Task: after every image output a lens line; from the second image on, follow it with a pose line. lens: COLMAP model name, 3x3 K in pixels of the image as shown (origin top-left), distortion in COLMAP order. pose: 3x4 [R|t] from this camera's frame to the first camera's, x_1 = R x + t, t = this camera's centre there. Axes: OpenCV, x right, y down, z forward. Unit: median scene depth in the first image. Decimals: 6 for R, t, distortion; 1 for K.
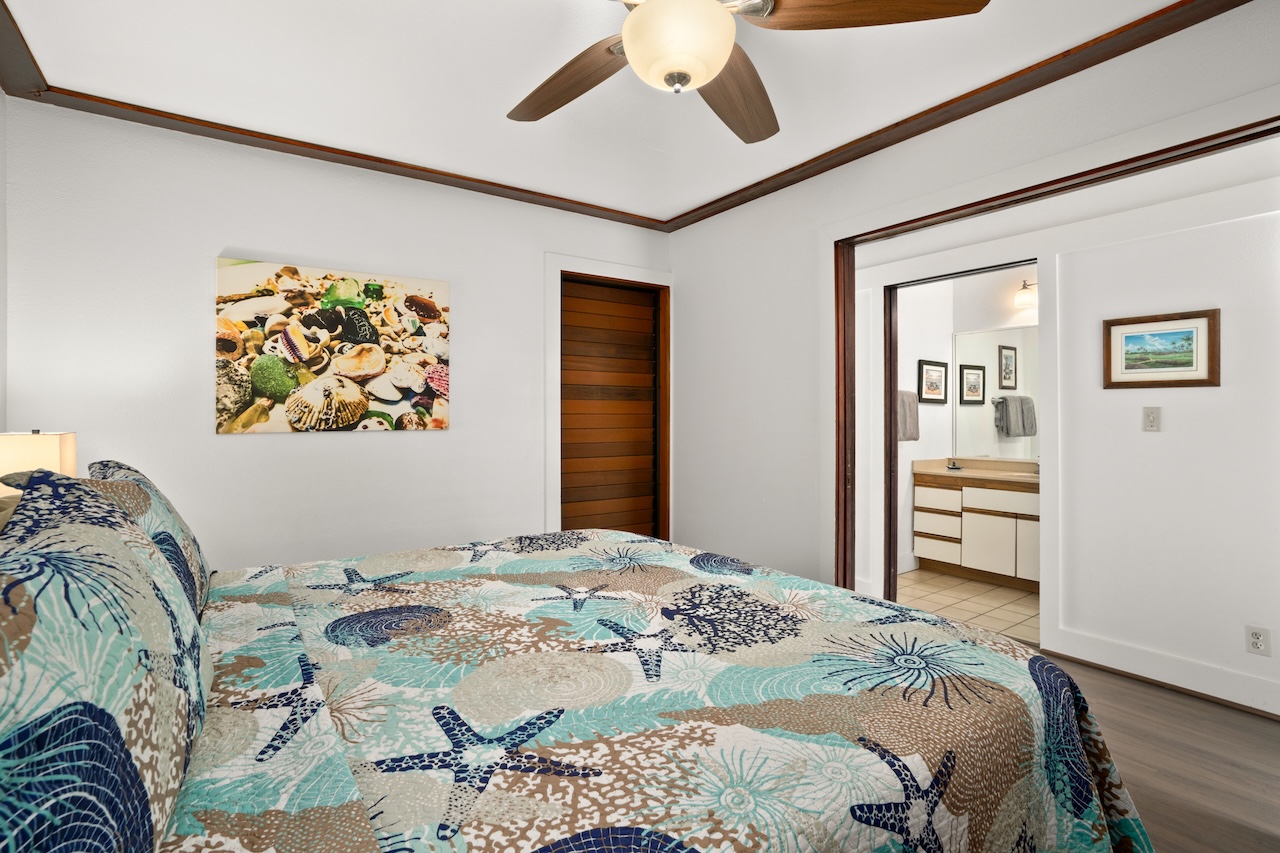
lens RADIAL K [[602.2, 0, 623.9], [0, 602.2, 426.4], [0, 0, 1]] dist [-0.059395, 0.031938]
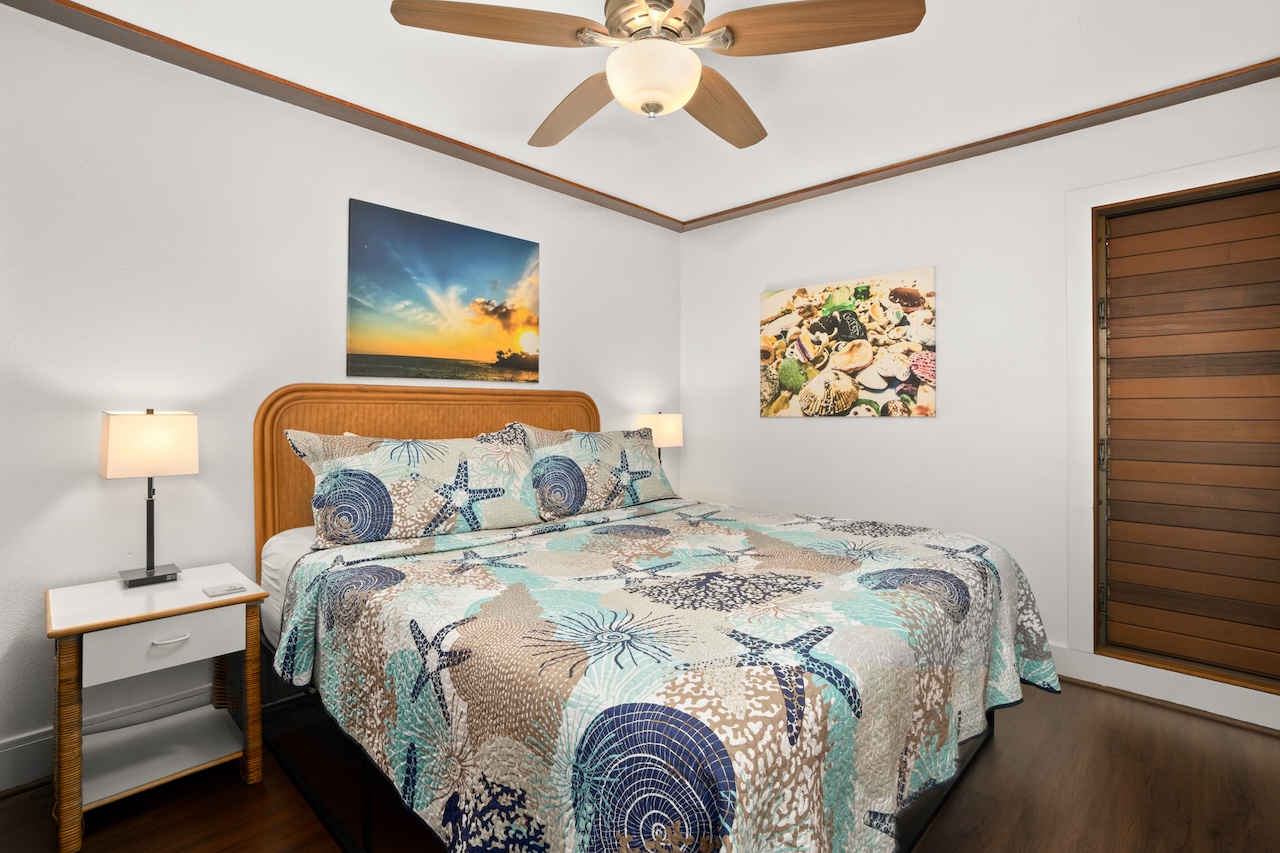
lens RADIAL K [[613.8, 0, 638.1], [0, 613.8, 411.8], [0, 0, 1]] dist [-0.048290, 0.025123]
pose [[0.220420, -0.004622, -0.975394, 0.650883], [-0.019722, 0.999763, -0.009194, 0.018051], [0.975206, 0.021263, 0.220276, 0.362117]]
